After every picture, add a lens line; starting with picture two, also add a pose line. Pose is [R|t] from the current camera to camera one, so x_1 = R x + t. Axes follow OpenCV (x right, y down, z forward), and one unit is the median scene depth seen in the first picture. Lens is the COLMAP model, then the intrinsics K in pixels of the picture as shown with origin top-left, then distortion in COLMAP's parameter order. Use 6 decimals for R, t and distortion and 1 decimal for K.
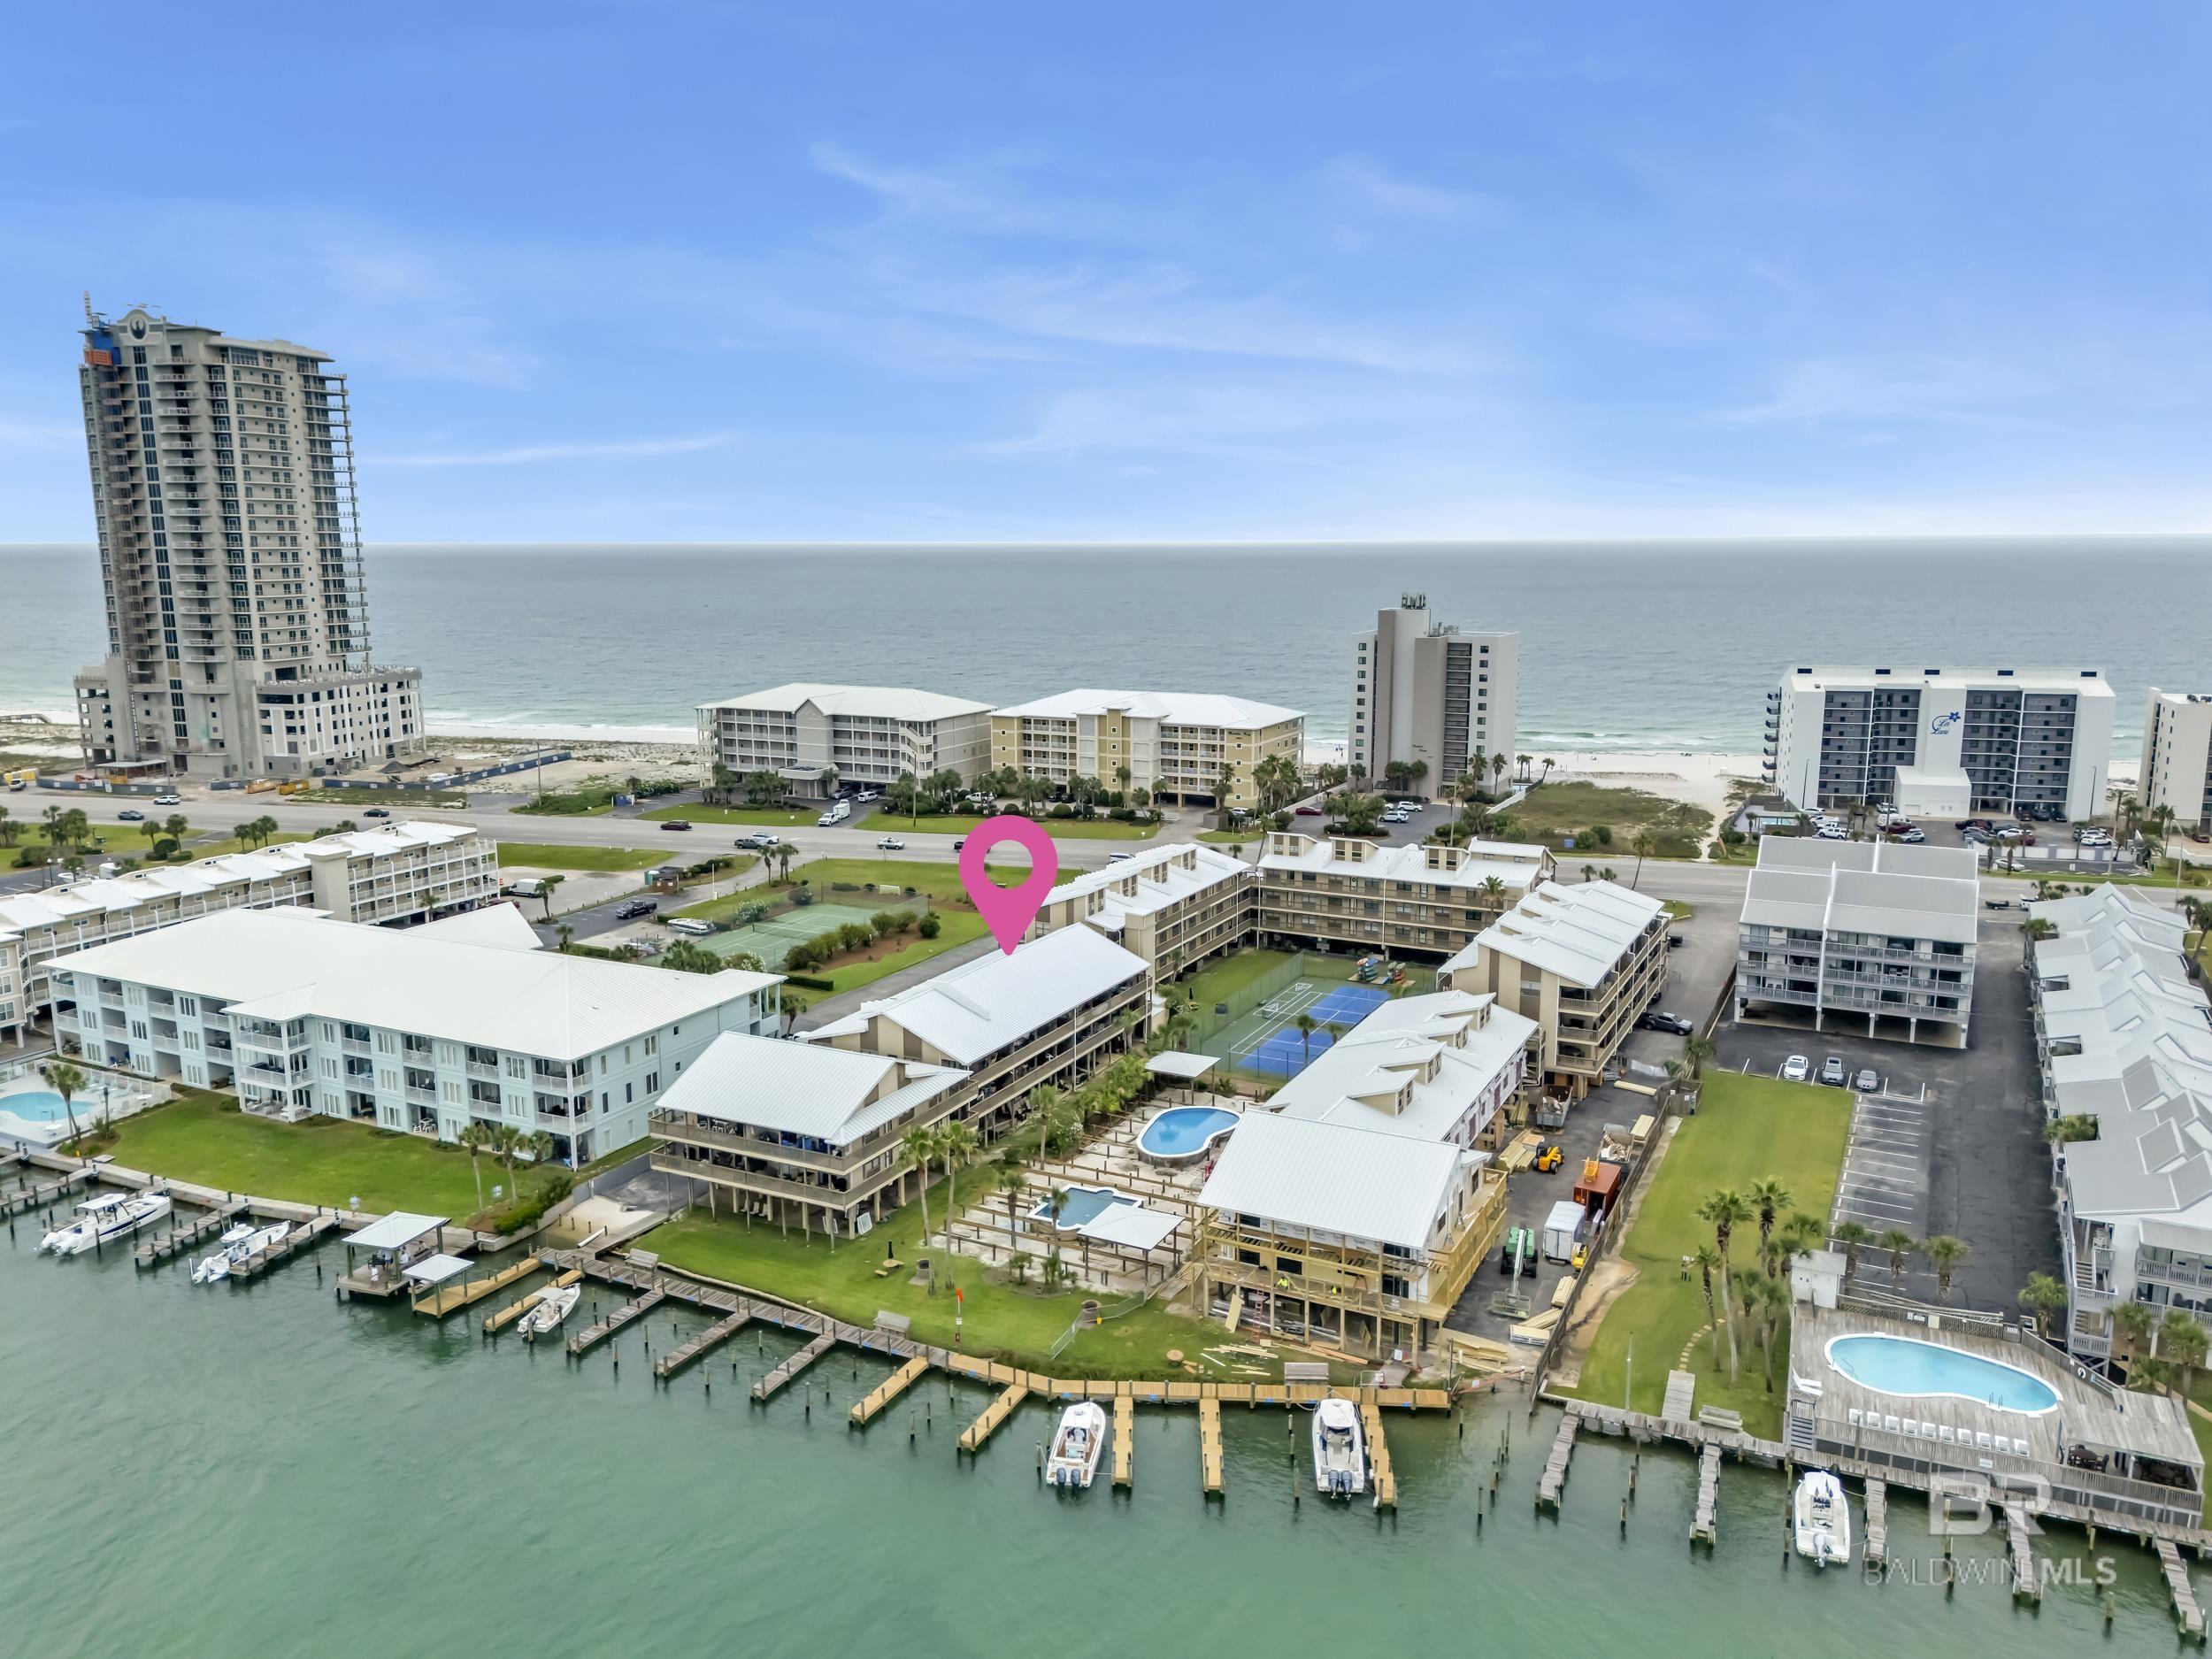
lens RADIAL K [[1626.1, 0, 1100.6], [0, 1626.1, 828.3], [0, 0, 1]] dist [0.078944, -0.074077]
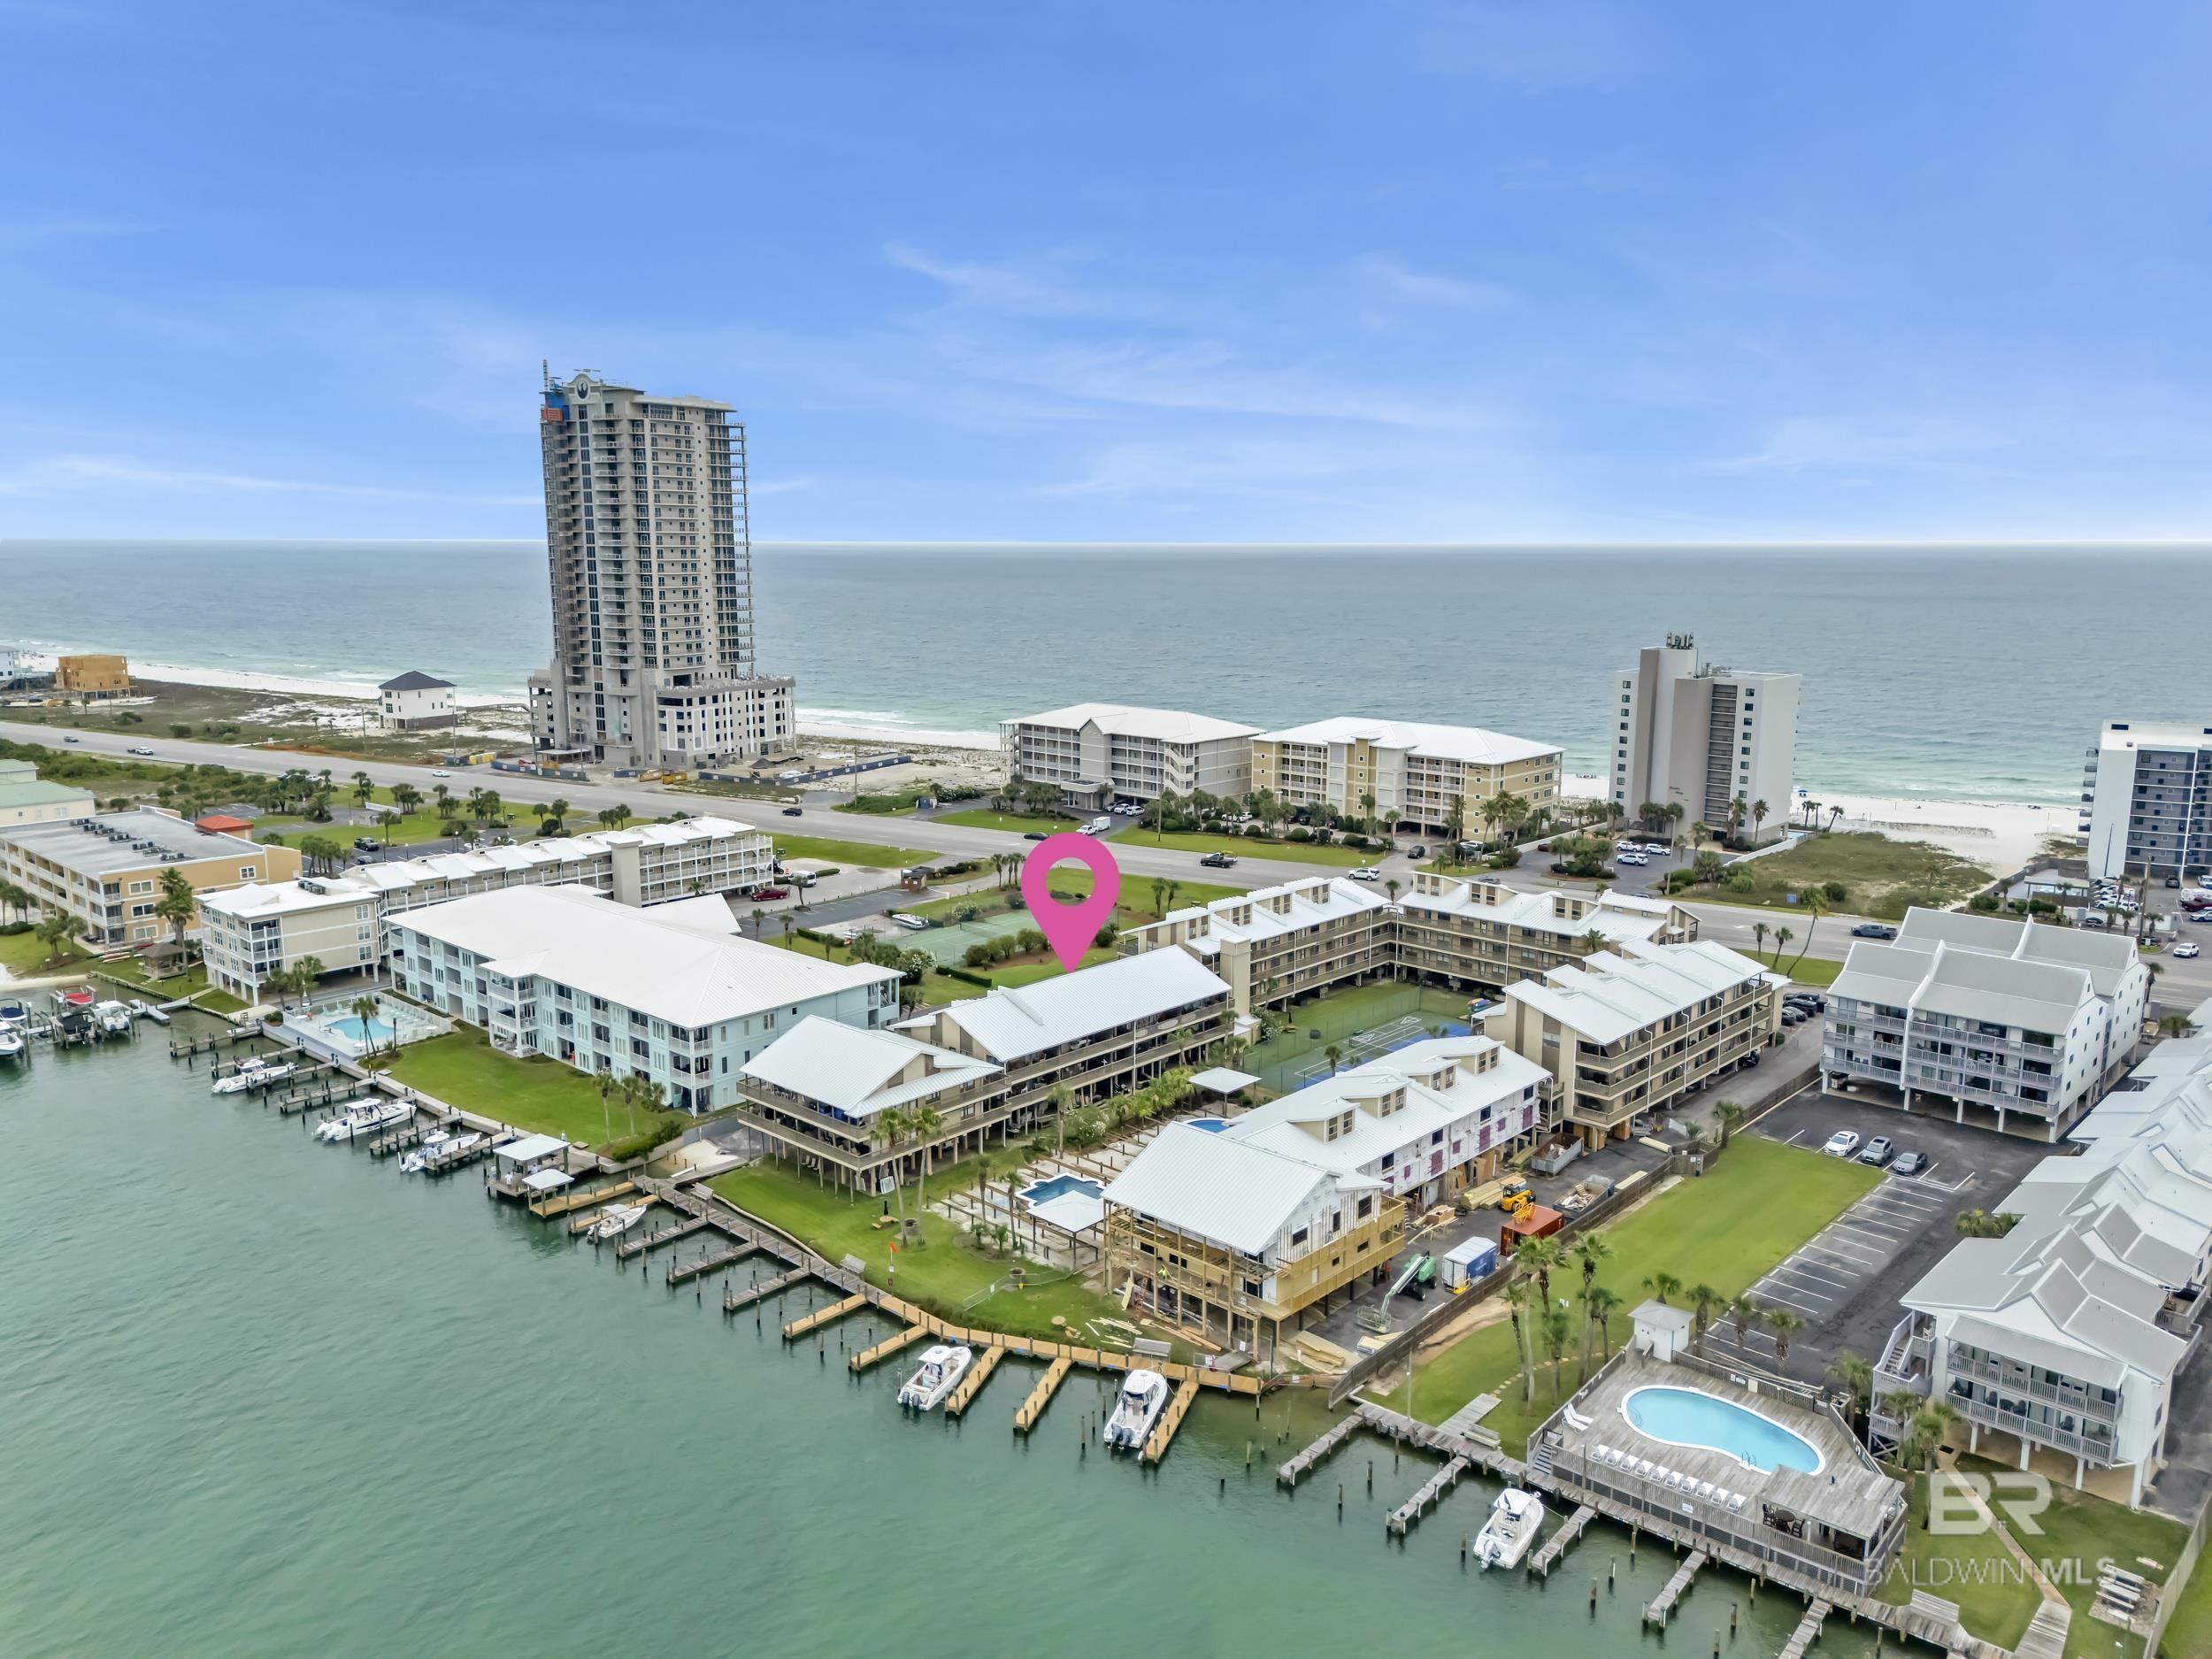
lens RADIAL K [[1626.1, 0, 1100.8], [0, 1626.1, 831.1], [0, 0, 1]] dist [0.078944, -0.074077]
pose [[0.961208, 0.054224, -0.270441, 0.234732], [-0.053585, 0.998516, 0.009751, -0.028008], [0.270568, 0.005119, 0.962687, -0.082782]]
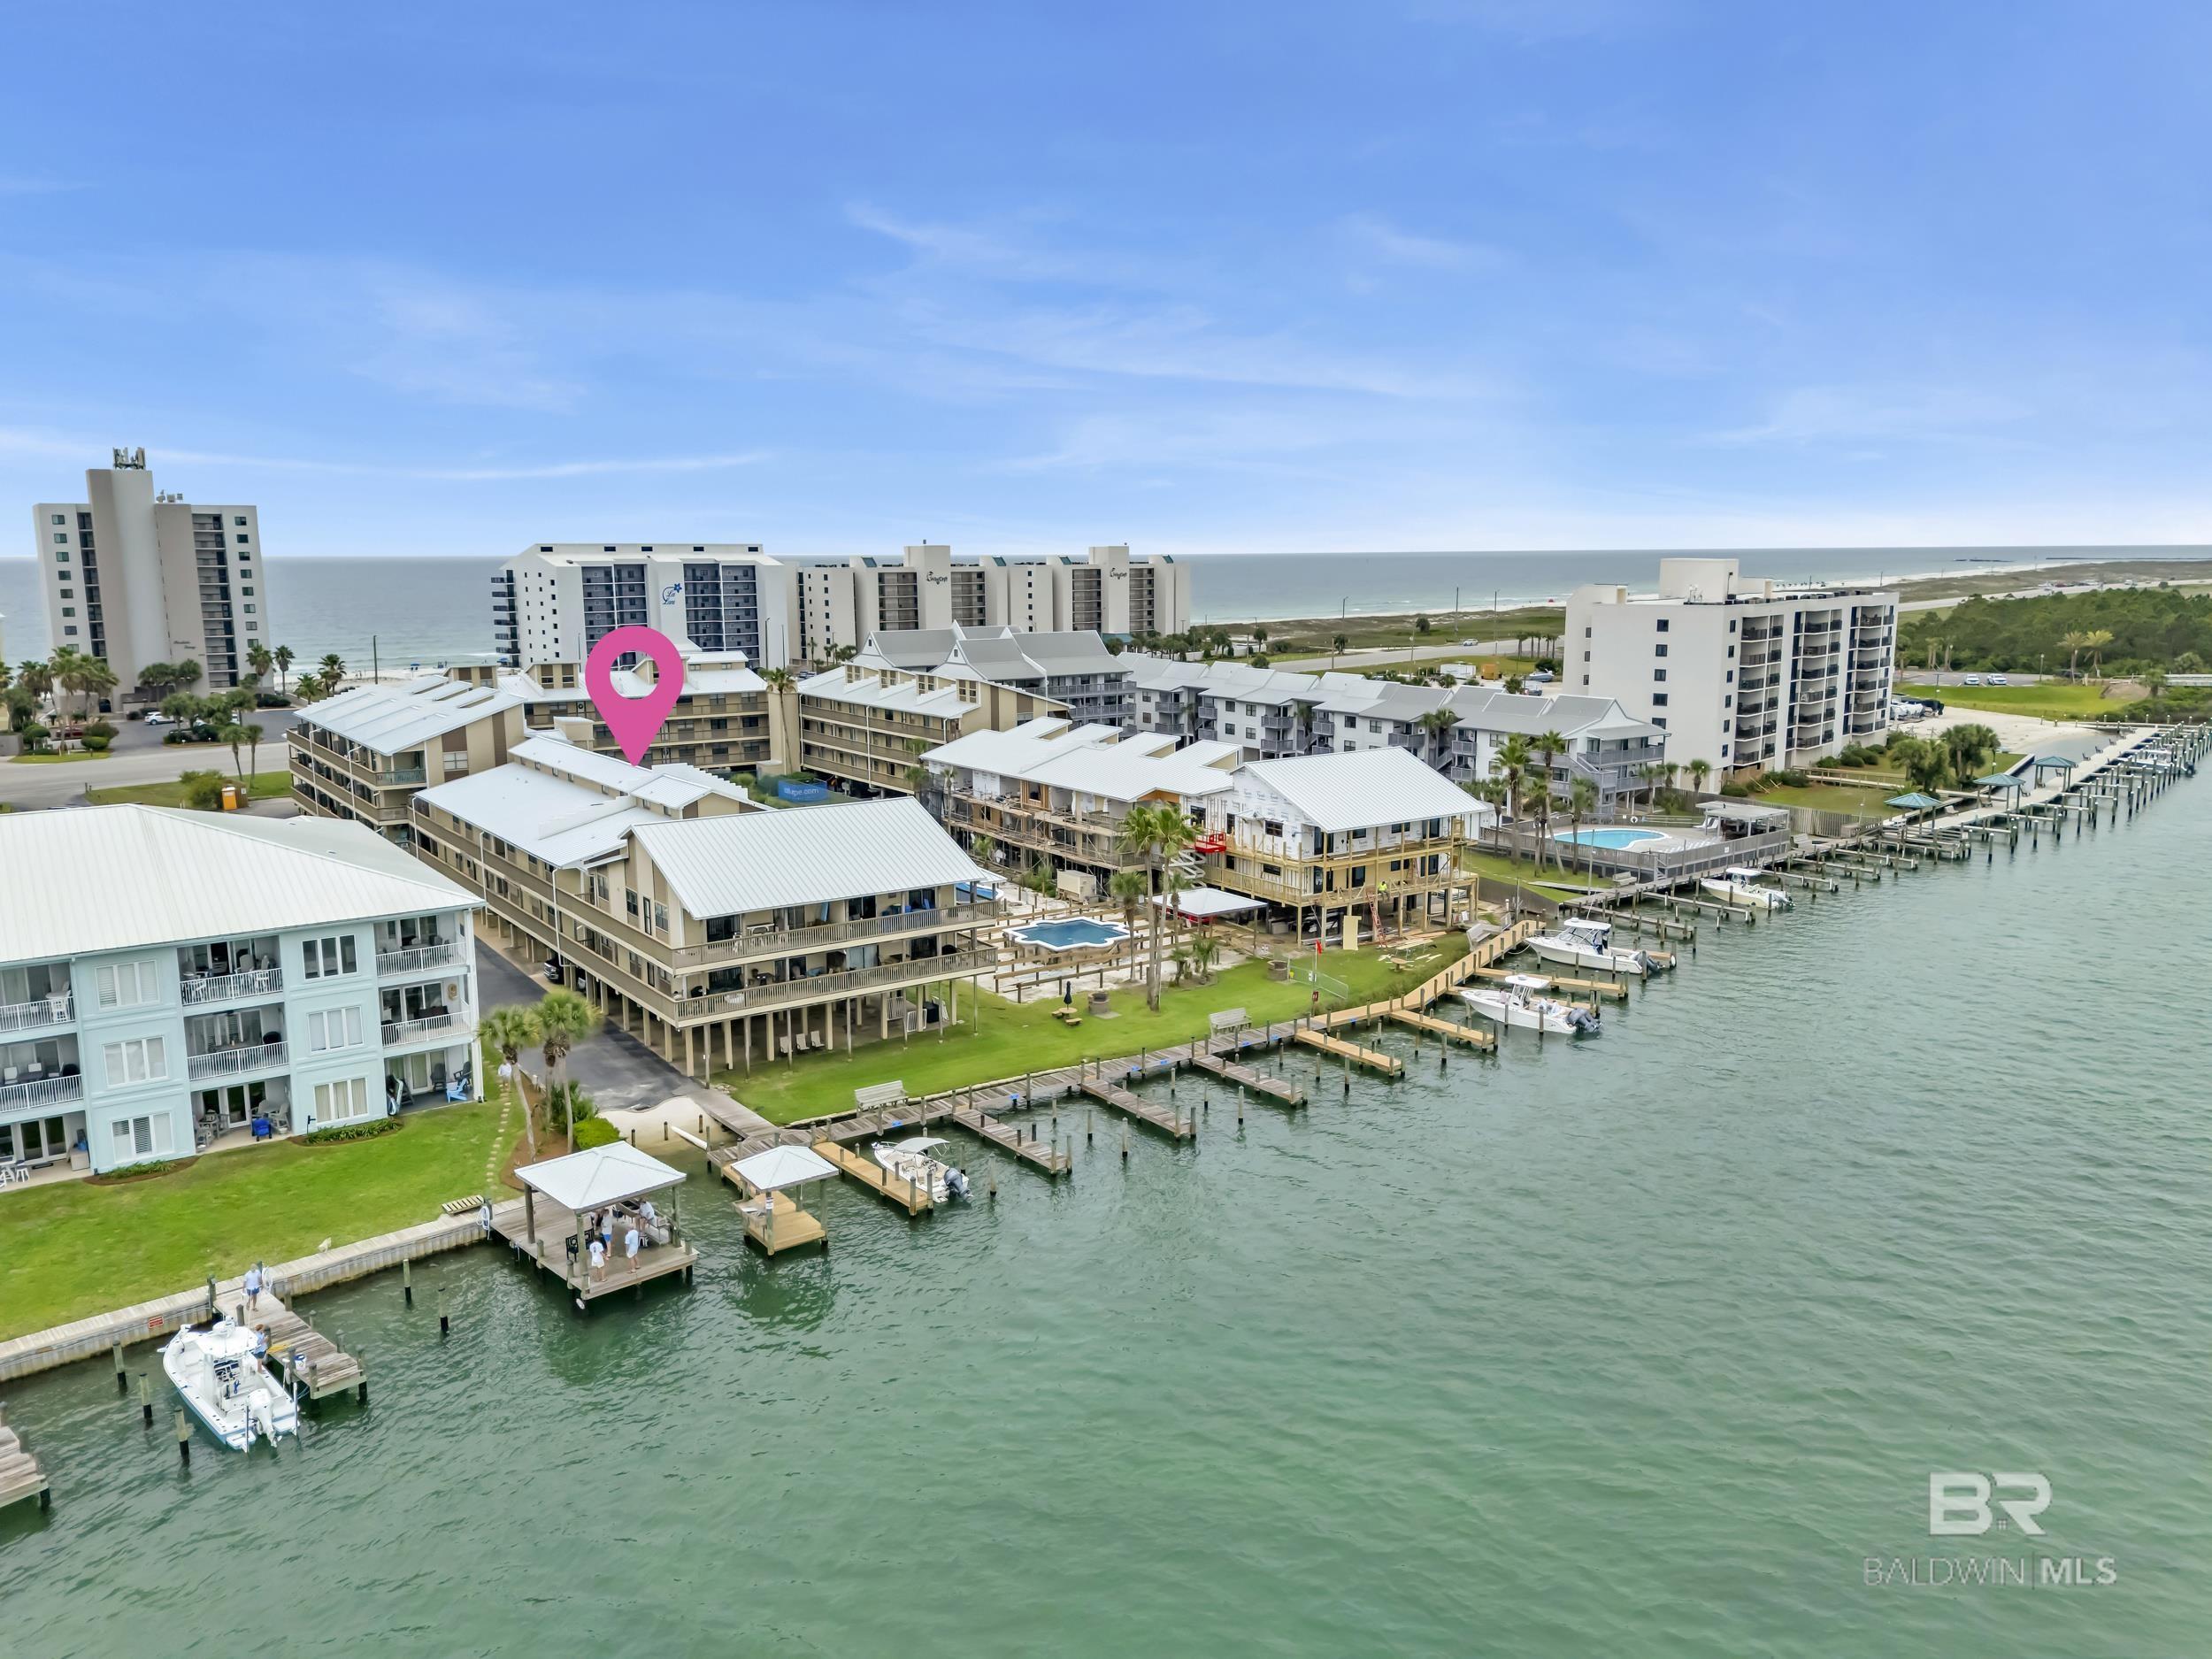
lens RADIAL K [[1626.1, 0, 1103.9], [0, 1626.1, 831.1], [0, 0, 1]] dist [0.078944, -0.074077]
pose [[0.464060, -0.148935, 0.873193, -0.561161], [0.160905, 0.983537, 0.082243, 0.082057], [-0.871067, 0.102336, 0.480385, 0.415410]]
